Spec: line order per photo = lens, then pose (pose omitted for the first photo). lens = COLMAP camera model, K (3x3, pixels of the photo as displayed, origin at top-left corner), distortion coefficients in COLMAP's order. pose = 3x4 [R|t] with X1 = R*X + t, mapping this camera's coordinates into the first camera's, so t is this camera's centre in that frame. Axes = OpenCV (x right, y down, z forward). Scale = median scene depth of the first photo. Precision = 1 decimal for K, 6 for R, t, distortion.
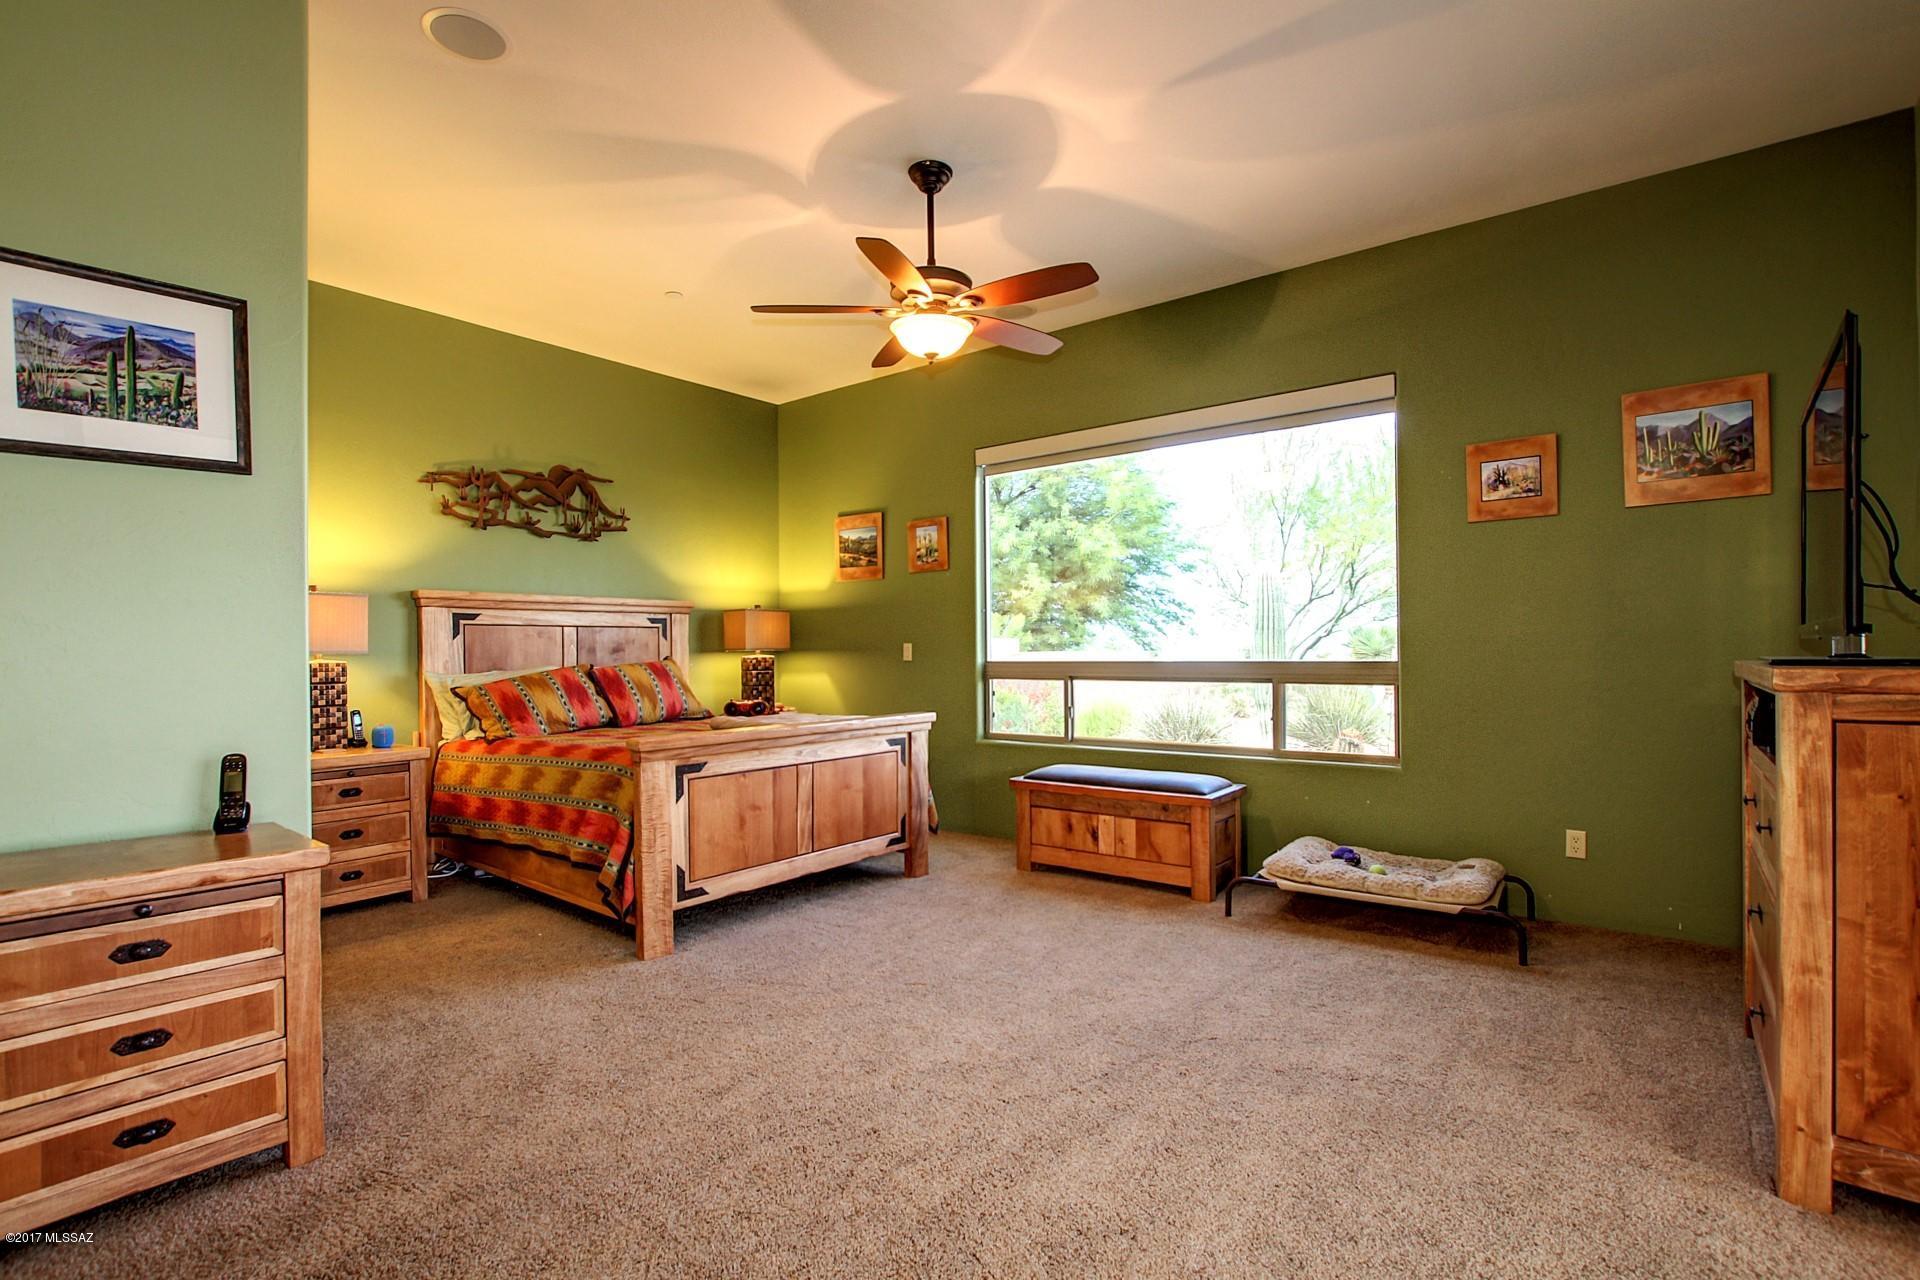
lens RADIAL K [[893.4, 0, 946.2], [0, 893.4, 650.1], [0, 0, 1]] dist [-0.022815, 0.000305]
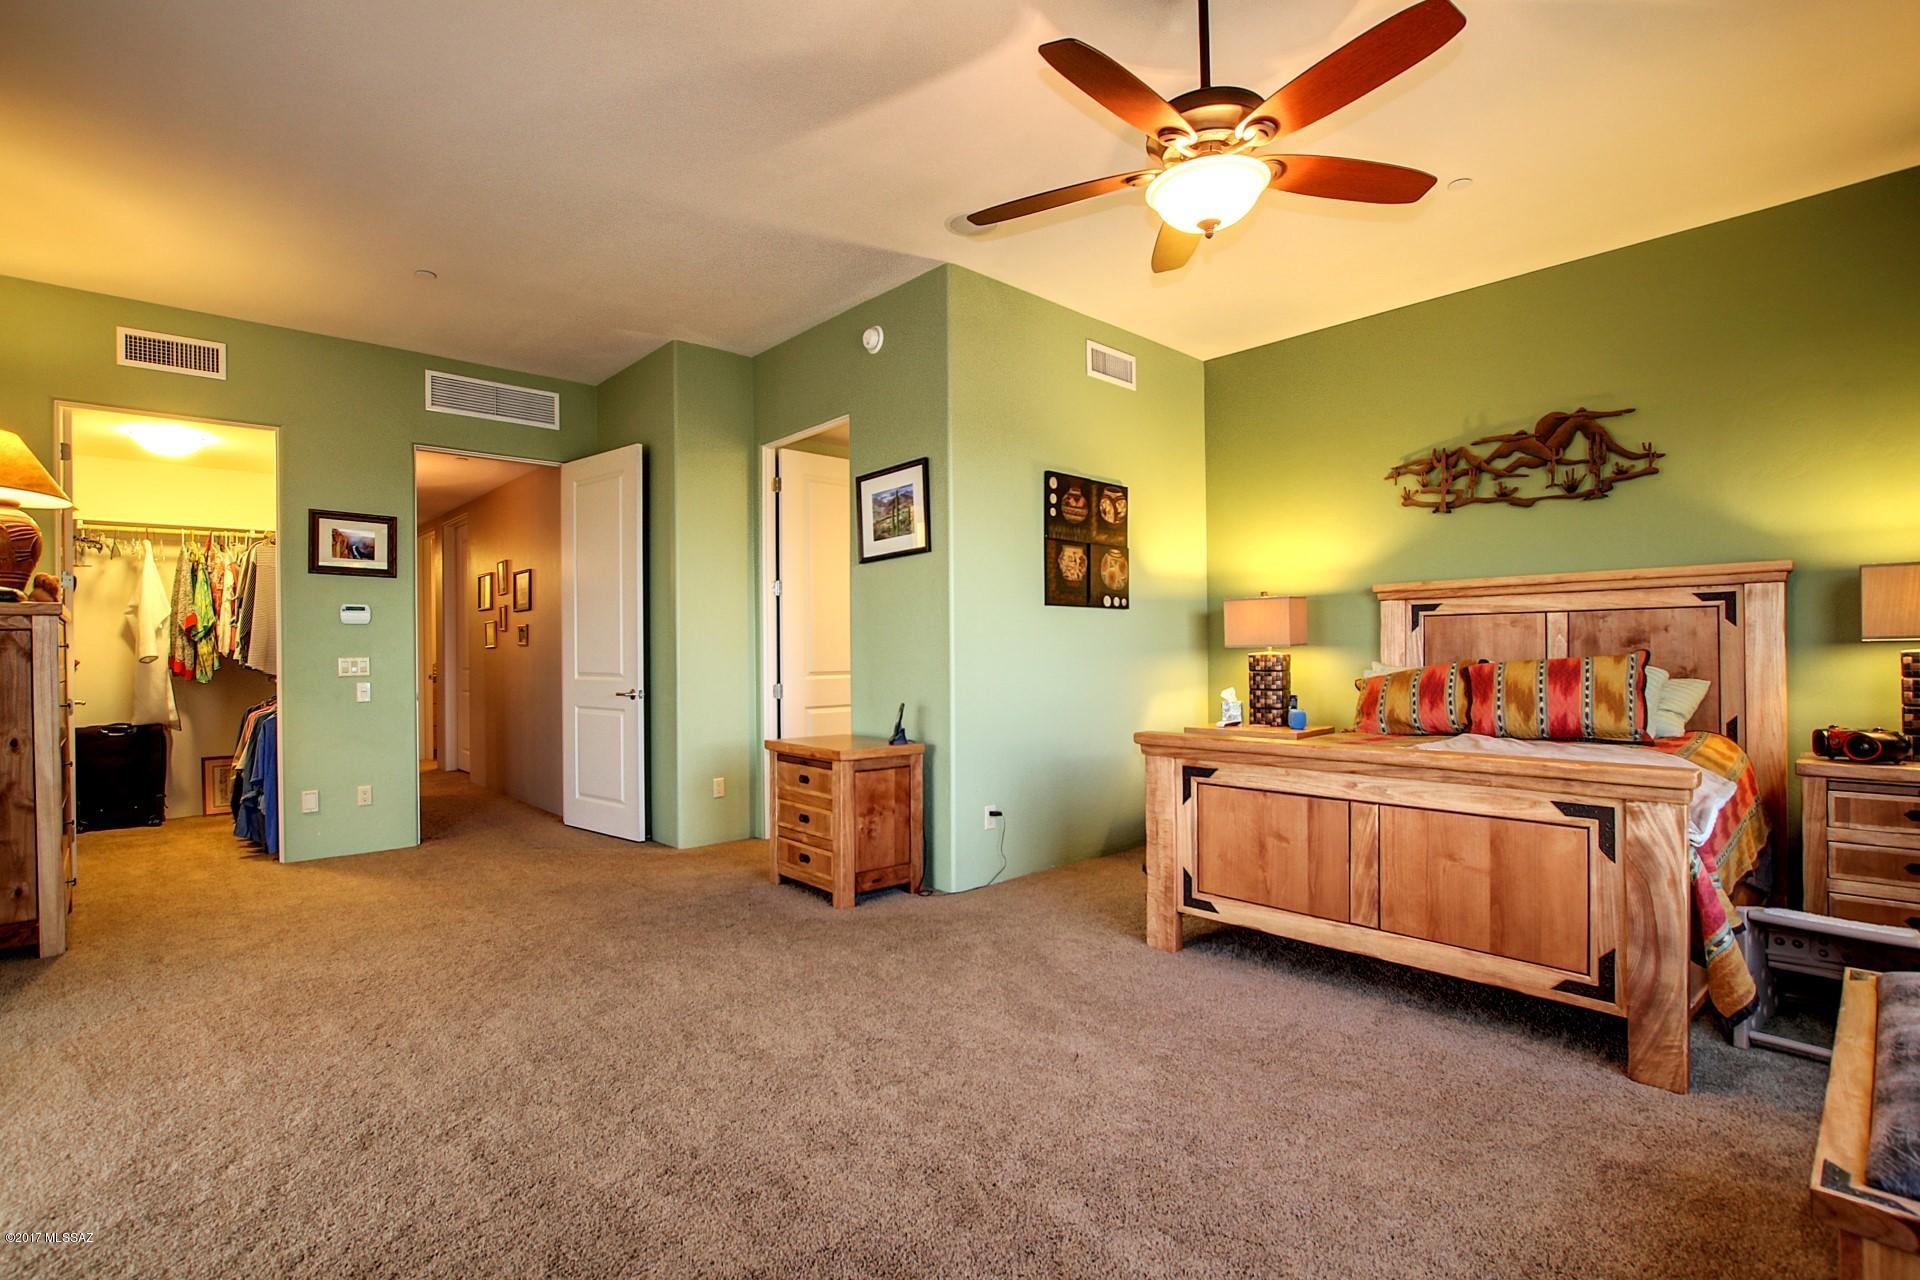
lens RADIAL K [[893.4, 0, 946.2], [0, 893.4, 650.1], [0, 0, 1]] dist [-0.022815, 0.000305]
pose [[-0.159275, 0.007445, -0.987206, 0.506329], [0.011174, 0.999921, 0.005738, -0.003111], [0.987171, -0.010117, -0.159345, 0.654323]]
